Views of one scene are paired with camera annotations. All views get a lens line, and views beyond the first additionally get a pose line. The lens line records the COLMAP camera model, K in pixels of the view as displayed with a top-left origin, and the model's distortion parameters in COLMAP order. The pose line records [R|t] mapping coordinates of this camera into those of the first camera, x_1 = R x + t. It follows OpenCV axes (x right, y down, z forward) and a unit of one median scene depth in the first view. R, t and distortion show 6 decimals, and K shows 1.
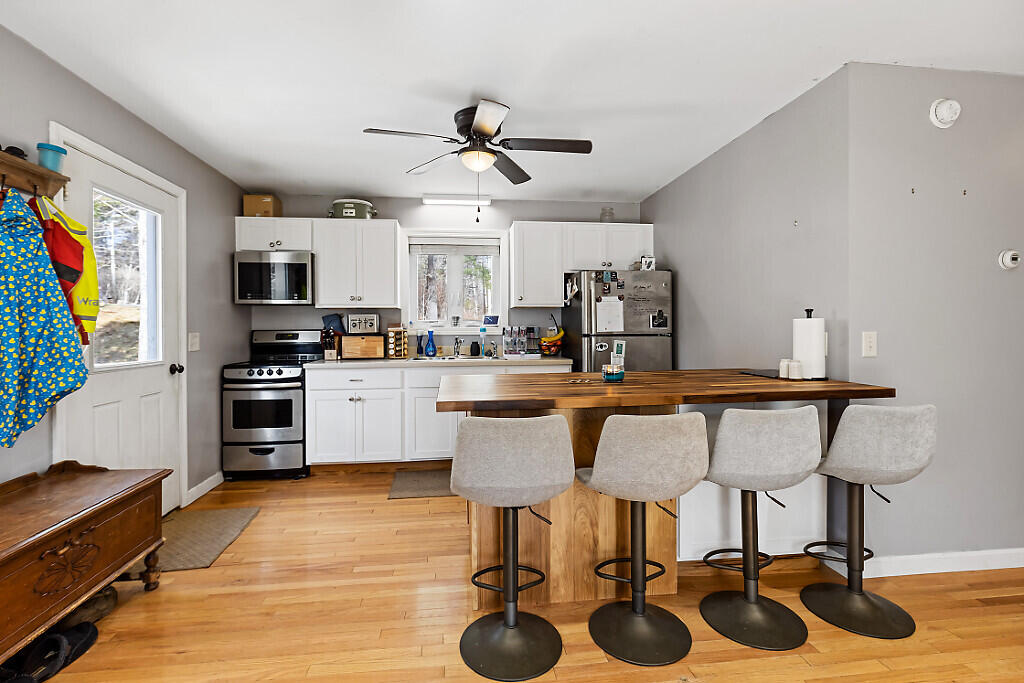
lens RADIAL K [[464.9, 0, 506.7], [0, 464.9, 332.3], [0, 0, 1]] dist [0.000499, -0.002298]
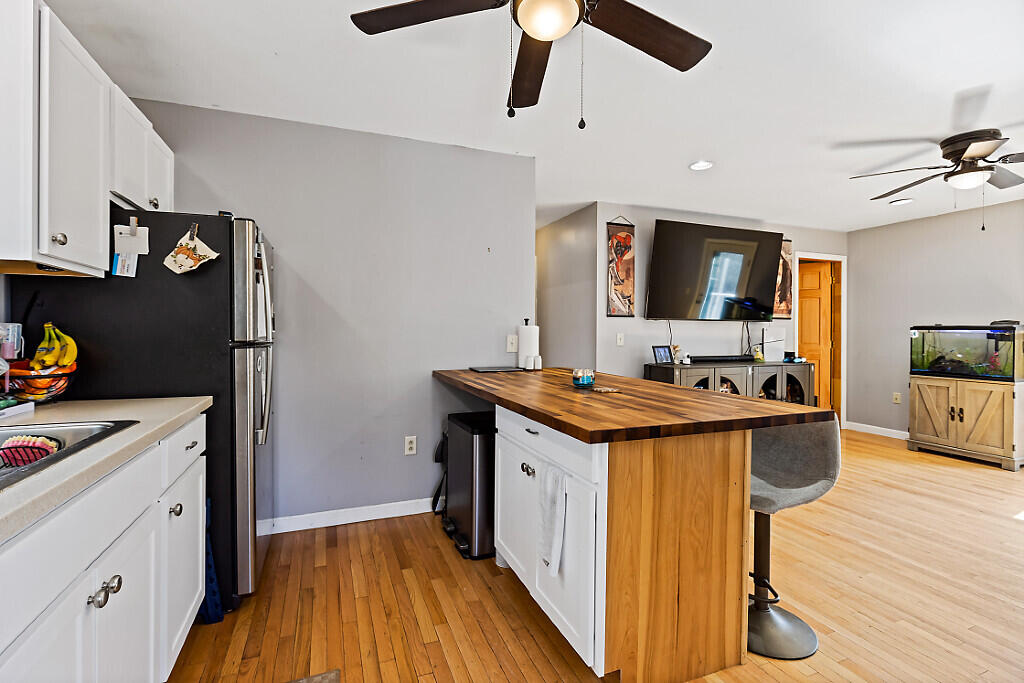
lens RADIAL K [[464.9, 0, 503.8], [0, 464.9, 332.4], [0, 0, 1]] dist [0.000499, -0.002298]
pose [[-0.251175, 0.001600, 0.967940, -0.409833], [0.003515, 0.999994, -0.000741, -0.005435], [-0.967935, 0.003217, -0.251179, 0.856399]]
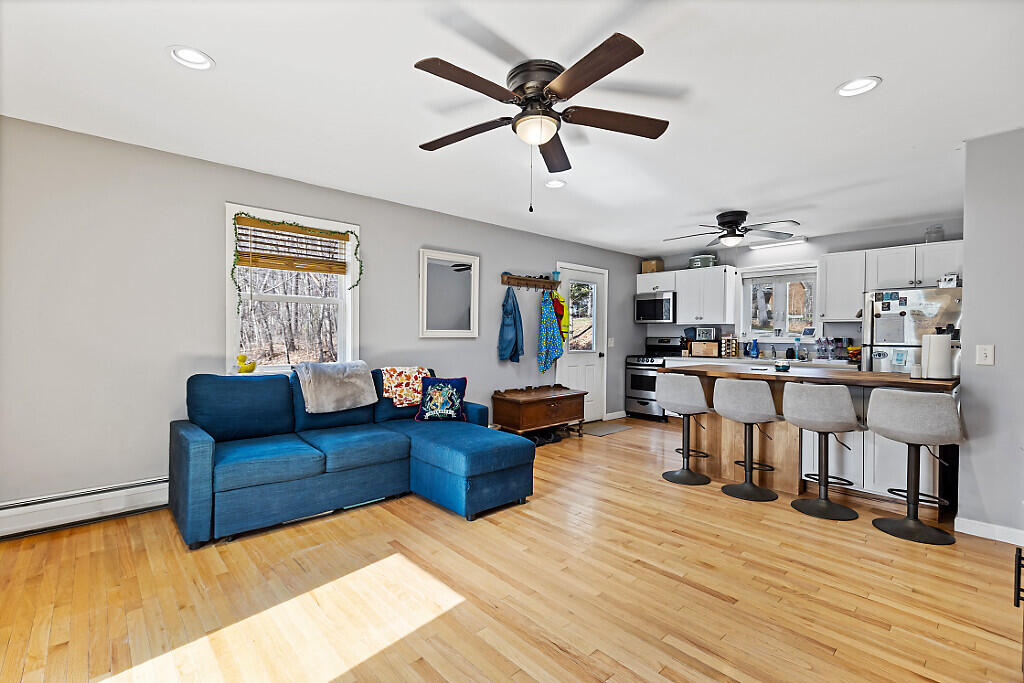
lens RADIAL K [[464.9, 0, 513.3], [0, 464.9, 338.4], [0, 0, 1]] dist [0.000499, -0.002298]
pose [[0.590936, 0.015711, -0.806566, 0.611681], [-0.017847, 0.999820, 0.006400, -0.002378], [0.806521, 0.010613, 0.591110, -0.468944]]
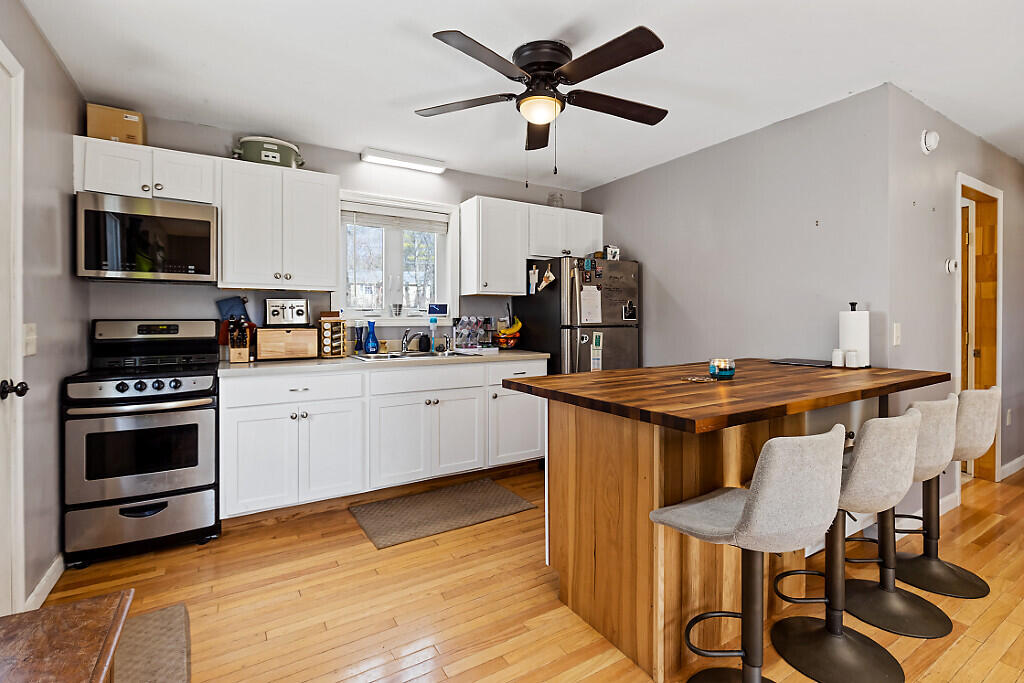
lens RADIAL K [[464.9, 0, 505.5], [0, 464.9, 322.7], [0, 0, 1]] dist [0.000499, -0.002298]
pose [[0.911464, 0.002090, 0.411375, -0.323506], [-0.001564, 0.999997, -0.001616, 0.000119], [-0.411377, 0.000829, 0.911465, 0.209333]]
